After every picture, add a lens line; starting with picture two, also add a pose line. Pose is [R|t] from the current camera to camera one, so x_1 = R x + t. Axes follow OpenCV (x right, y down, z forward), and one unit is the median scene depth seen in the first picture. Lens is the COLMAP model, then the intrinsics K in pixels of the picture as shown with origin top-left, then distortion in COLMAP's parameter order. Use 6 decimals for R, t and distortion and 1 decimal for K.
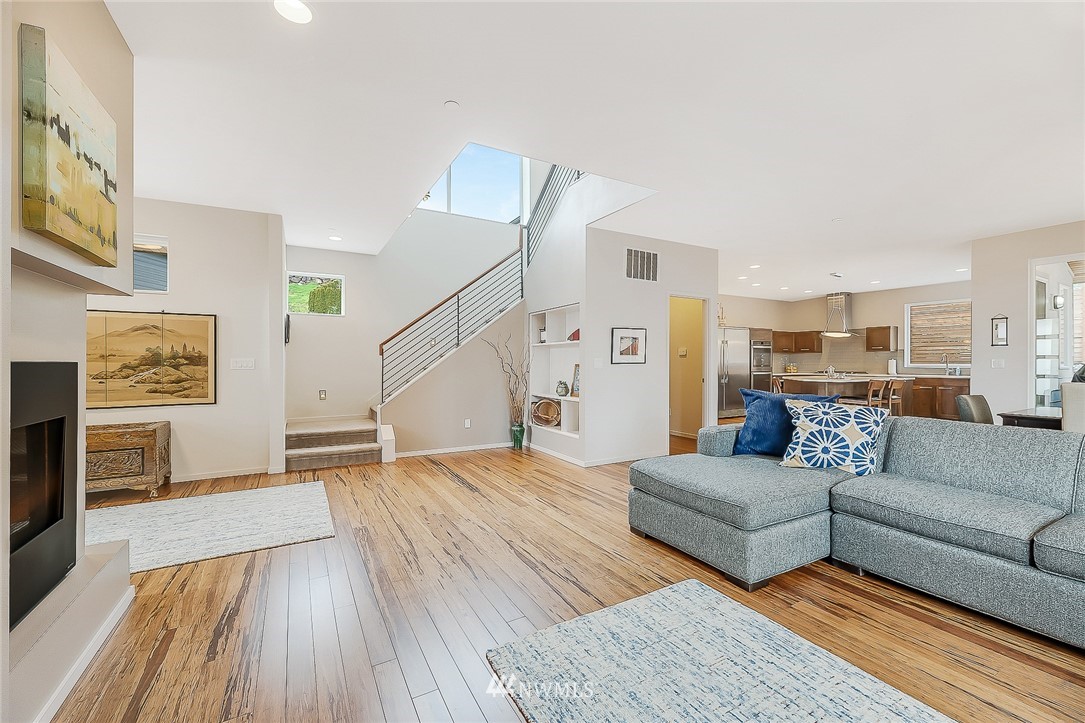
lens RADIAL K [[450.8, 0, 544.3], [0, 450.8, 356.5], [0, 0, 1]] dist [-0.001698, 0.000100]
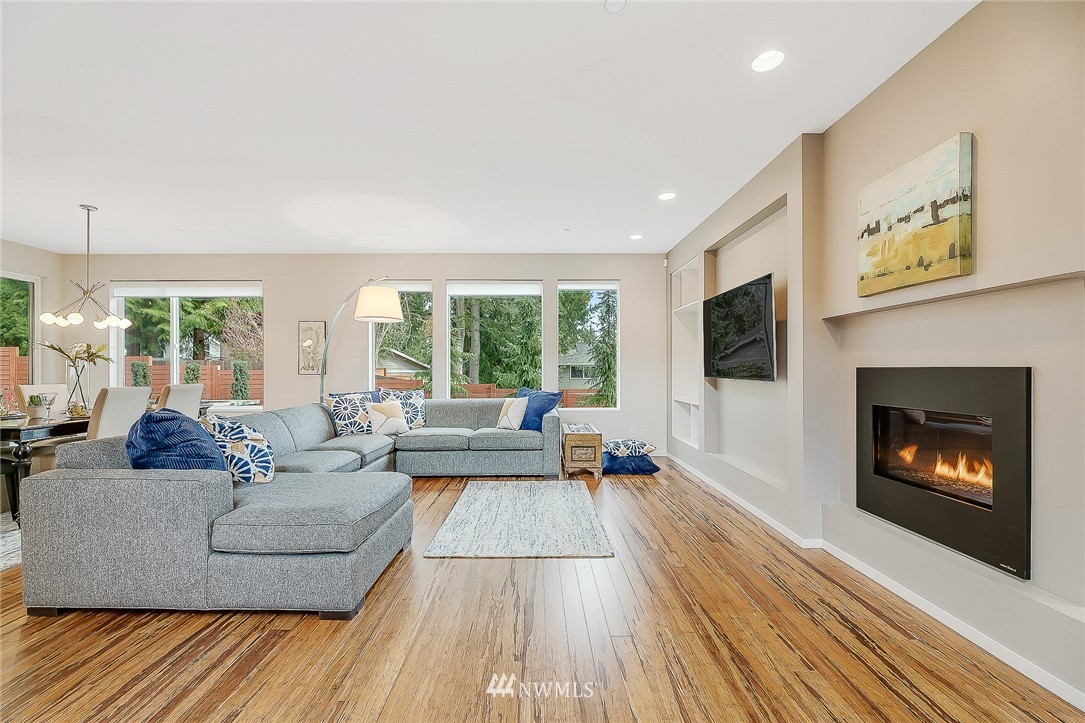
lens RADIAL K [[450.8, 0, 535.6], [0, 450.8, 365.3], [0, 0, 1]] dist [-0.001698, 0.000100]
pose [[-0.873046, 0.009267, 0.487550, -0.528476], [-0.001061, 0.999781, -0.020903, 0.028228], [-0.487637, -0.018767, -0.872845, 2.015792]]
